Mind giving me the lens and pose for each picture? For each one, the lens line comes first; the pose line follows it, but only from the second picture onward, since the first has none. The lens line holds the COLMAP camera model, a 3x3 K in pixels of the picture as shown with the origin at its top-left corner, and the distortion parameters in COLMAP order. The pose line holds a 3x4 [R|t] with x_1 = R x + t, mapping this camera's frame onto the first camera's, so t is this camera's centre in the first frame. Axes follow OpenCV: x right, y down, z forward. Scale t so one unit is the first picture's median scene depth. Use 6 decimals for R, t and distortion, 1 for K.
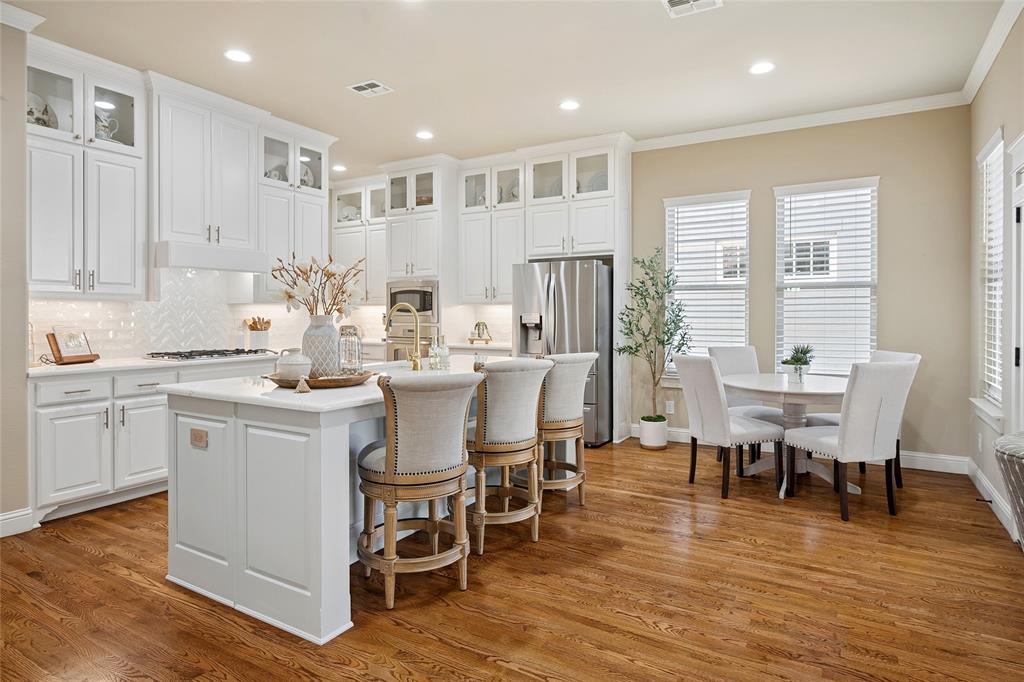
lens RADIAL K [[567.4, 0, 514.6], [0, 567.4, 323.4], [0, 0, 1]] dist [-0.001353, -0.000641]
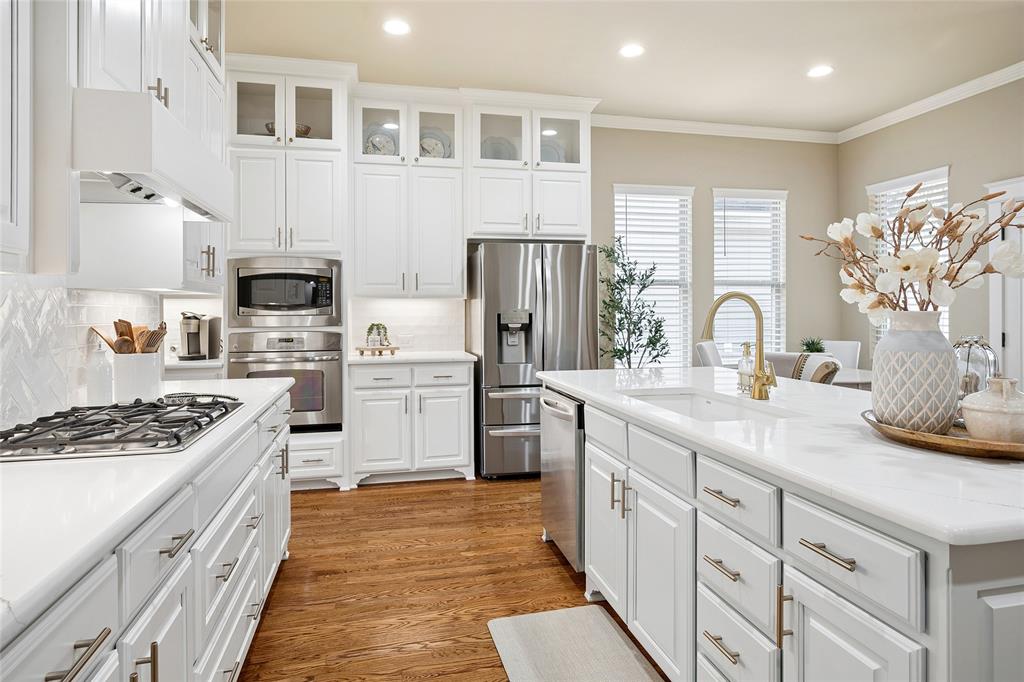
lens RADIAL K [[581.9, 0, 509.7], [0, 581.9, 309.6], [0, 0, 1]] dist [-0.000907, -0.000327]
pose [[0.725201, -0.004461, 0.688523, -0.522030], [0.017820, 0.999766, -0.012292, -0.009378], [-0.688307, 0.021184, 0.725110, 0.460261]]
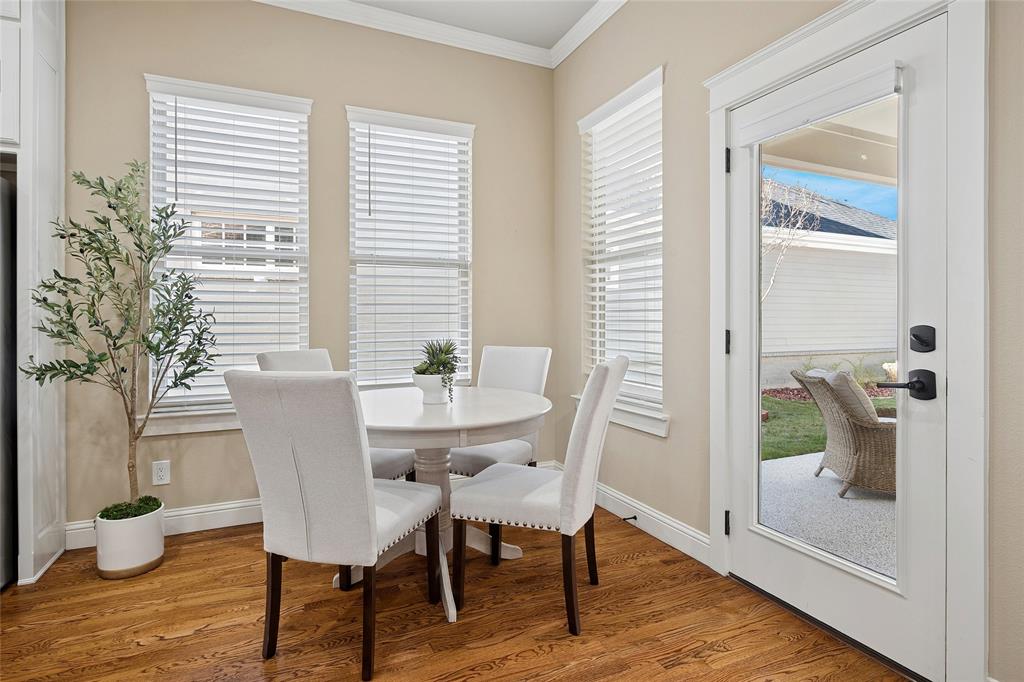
lens RADIAL K [[525.0, 0, 511.9], [0, 525.0, 323.4], [0, 0, 1]] dist [-0.003610, -0.000614]
pose [[0.573855, -0.002927, 0.818952, 0.065421], [0.017230, 0.999815, -0.008500, 0.019642], [-0.818776, 0.018988, 0.573800, 0.472476]]
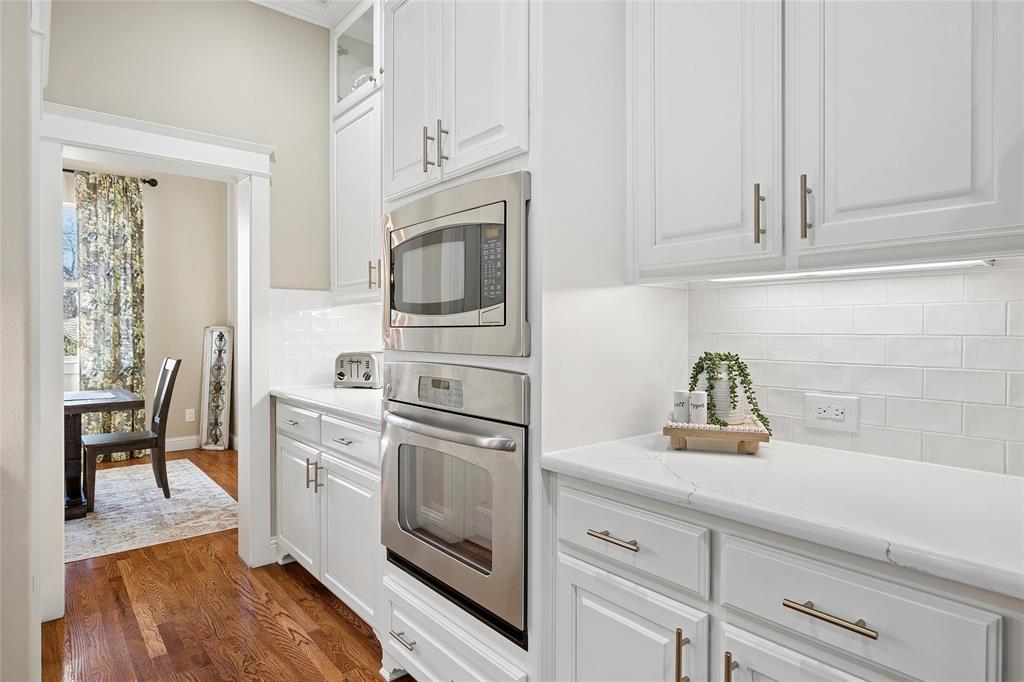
lens RADIAL K [[567.4, 0, 514.6], [0, 567.4, 323.4], [0, 0, 1]] dist [-0.001353, -0.000641]
pose [[0.944700, -0.002728, -0.327925, -0.075231], [-0.004327, 0.999775, -0.020784, -0.011468], [0.327908, 0.021054, 0.944475, 0.911765]]
